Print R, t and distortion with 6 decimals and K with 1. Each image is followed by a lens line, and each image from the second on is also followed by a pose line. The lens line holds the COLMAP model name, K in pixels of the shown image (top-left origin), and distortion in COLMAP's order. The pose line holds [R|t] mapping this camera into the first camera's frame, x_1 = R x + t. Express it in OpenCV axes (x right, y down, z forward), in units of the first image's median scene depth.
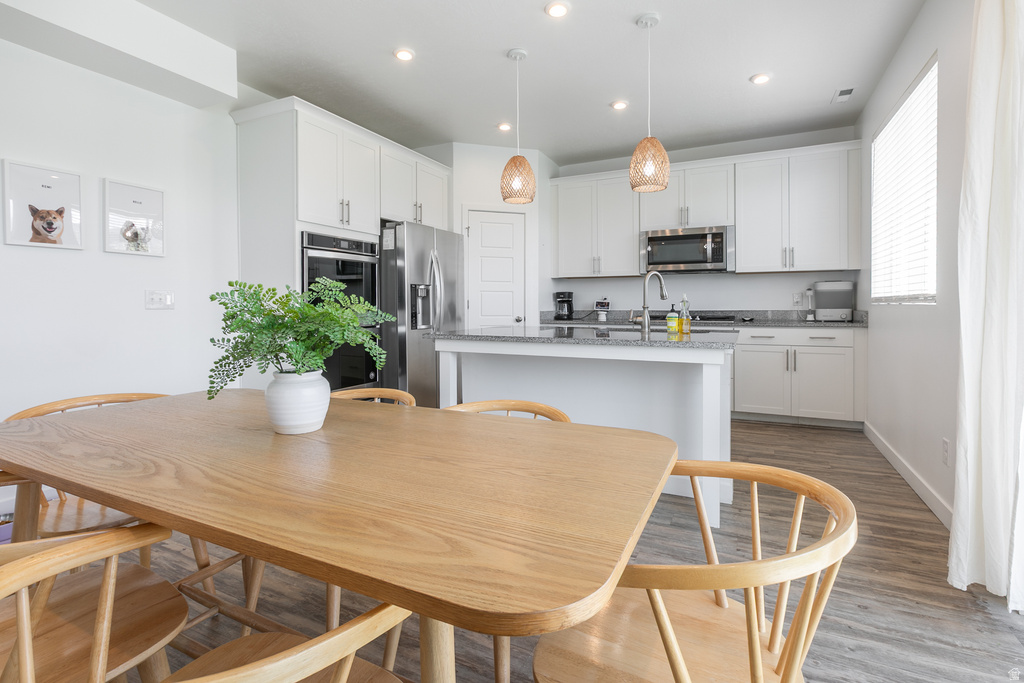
lens RADIAL K [[483.7, 0, 507.7], [0, 483.7, 308.2], [0, 0, 1]] dist [-0.007374, 0.000229]
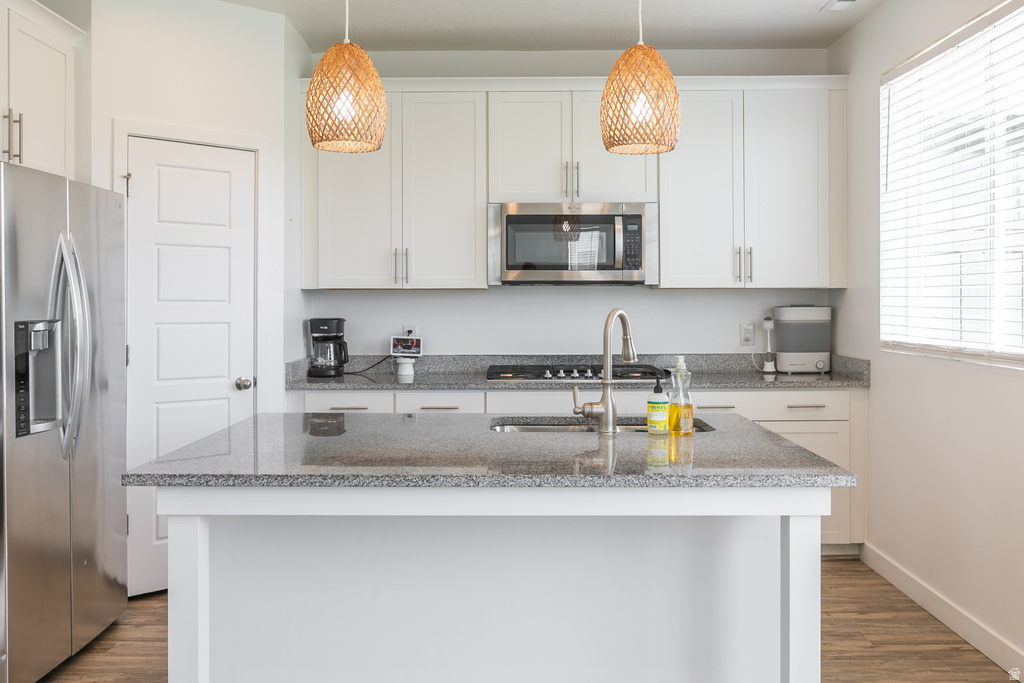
lens RADIAL K [[920.0, 0, 503.1], [0, 920.0, 299.9], [0, 0, 1]] dist [-0.006928, 0.005908]
pose [[0.900737, 0.001629, 0.434362, -0.146787], [0.002405, 0.999959, -0.008737, -0.052847], [-0.434358, 0.008915, 0.900696, 0.135666]]
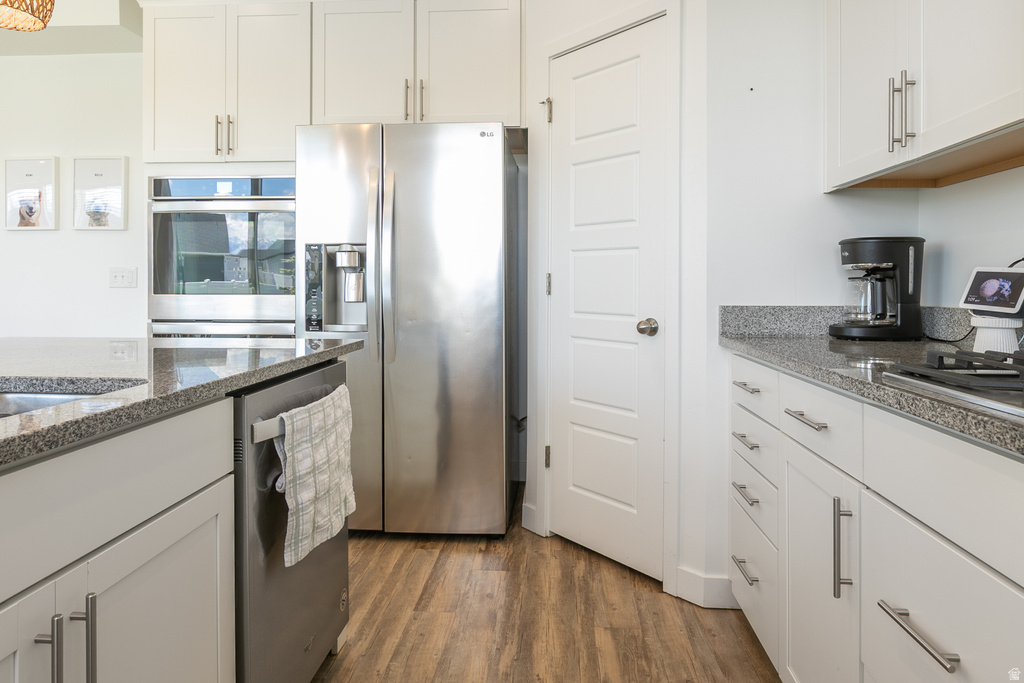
lens RADIAL K [[644.9, 0, 511.3], [0, 644.9, 281.8], [0, 0, 1]] dist [0.002313, 0.000581]
pose [[0.374574, -0.000996, -0.927196, 0.459308], [-0.008887, 0.999950, -0.004665, -0.006897], [0.927154, 0.009987, 0.374547, 0.825810]]
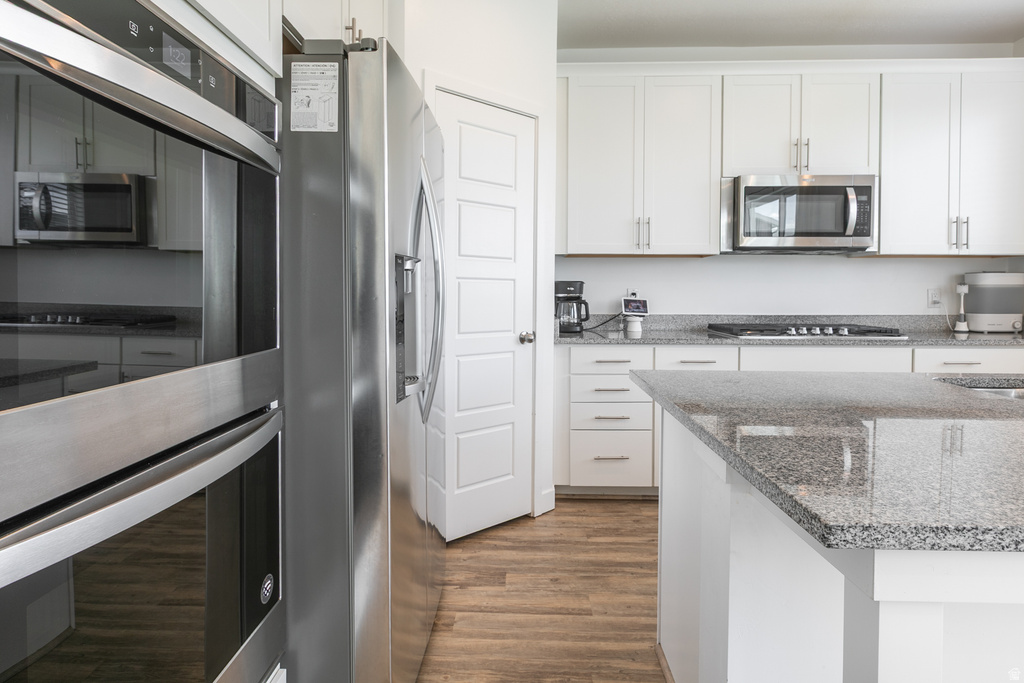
lens RADIAL K [[554.7, 0, 510.6], [0, 554.7, 301.9], [0, 0, 1]] dist [0.000390, 0.001864]
pose [[0.907960, -0.001883, 0.419052, -0.246187], [-0.003815, 0.999911, 0.012760, -0.021751], [-0.419039, -0.013185, 0.907873, 0.570370]]
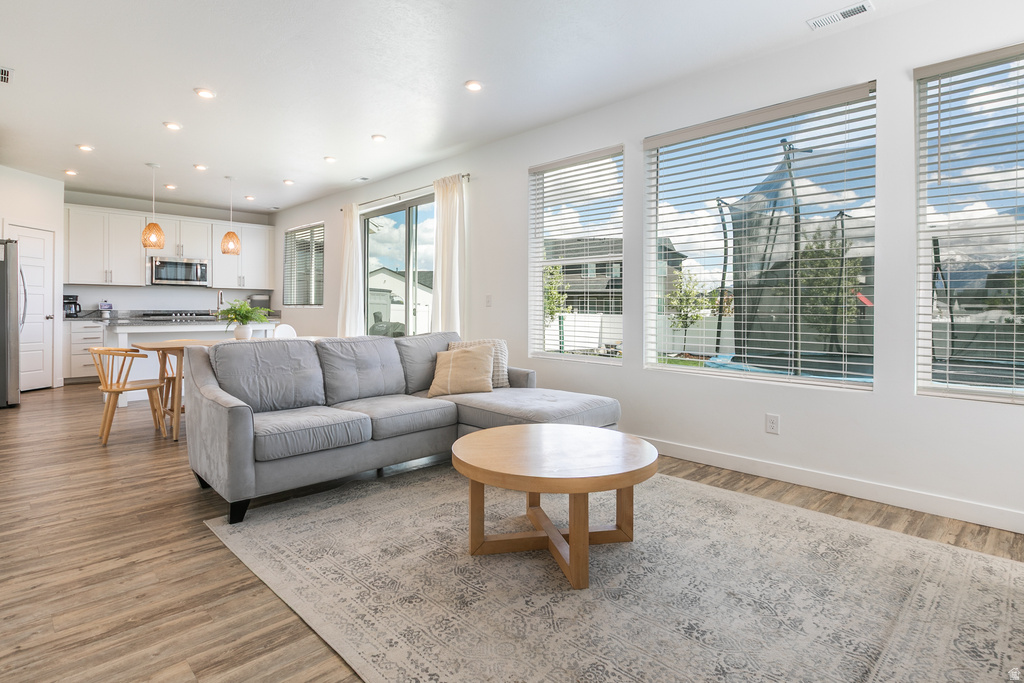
lens RADIAL K [[533.2, 0, 511.5], [0, 533.2, 308.9], [0, 0, 1]] dist [0.001141, -0.003131]
pose [[0.325692, 0.003295, 0.945470, -0.982020], [-0.000332, 0.999994, -0.003370, 0.007001], [-0.945476, 0.000784, 0.325691, -0.623039]]
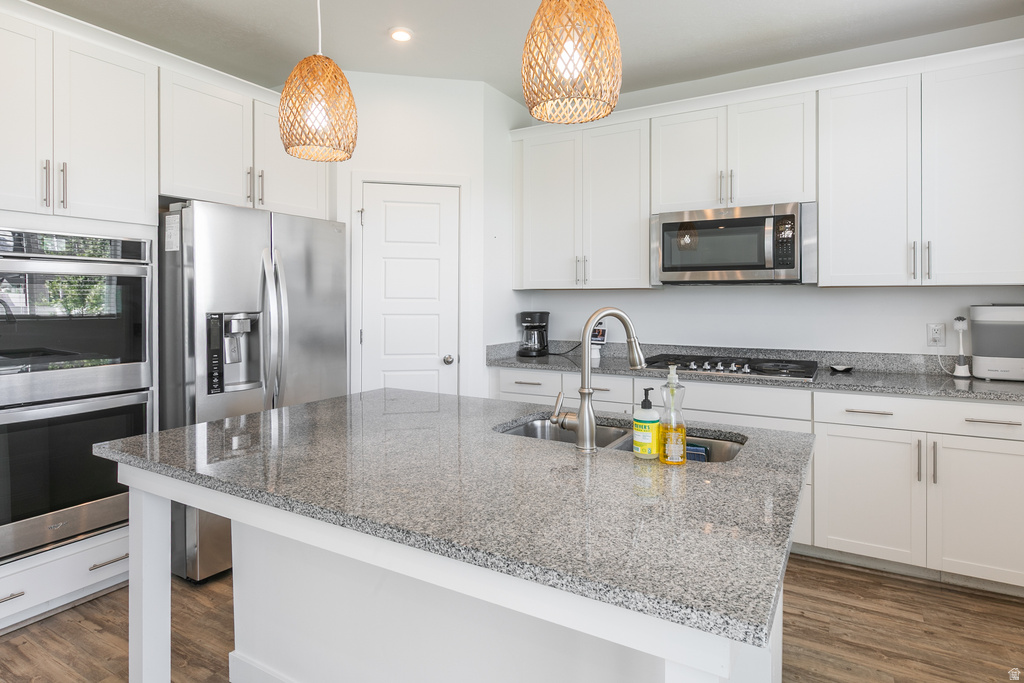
lens RADIAL K [[569.7, 0, 507.5], [0, 569.7, 301.5], [0, 0, 1]] dist [0.002586, -0.004762]
pose [[0.996950, 0.003311, -0.077973, 0.170489], [-0.003478, 0.999992, -0.002006, -0.055126], [0.077966, 0.002271, 0.996953, 0.325622]]
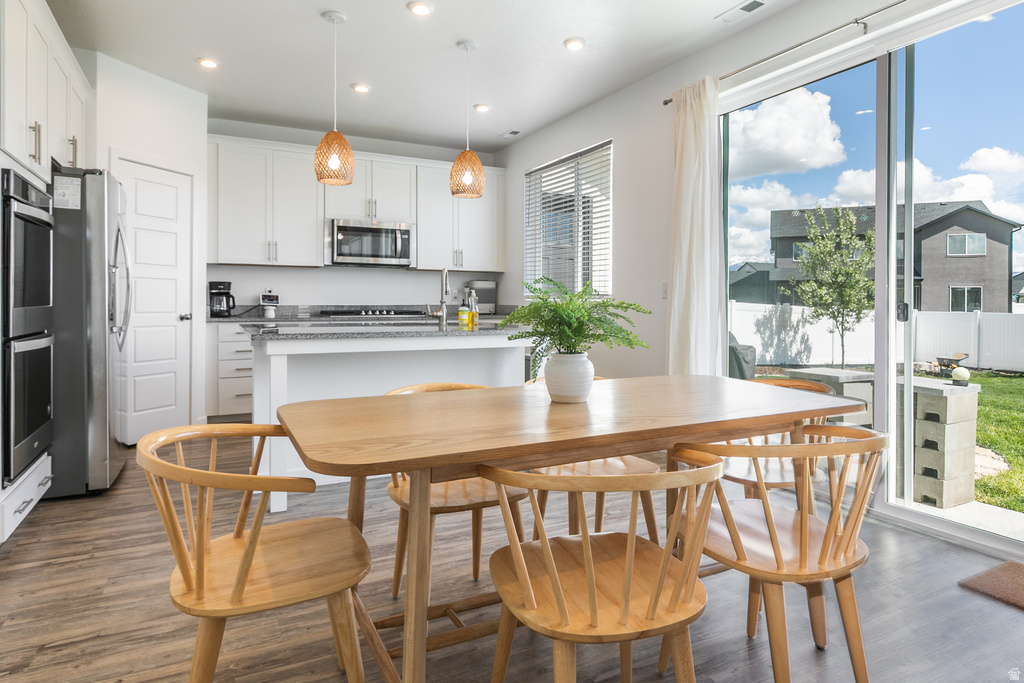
lens RADIAL K [[600.6, 0, 514.6], [0, 600.6, 306.1], [0, 0, 1]] dist [-0.006427, -0.000264]
pose [[0.590019, -0.001330, 0.807388, -0.471294], [-0.003125, 0.999987, 0.003931, 0.001025], [-0.807383, -0.004843, 0.590007, 0.053261]]
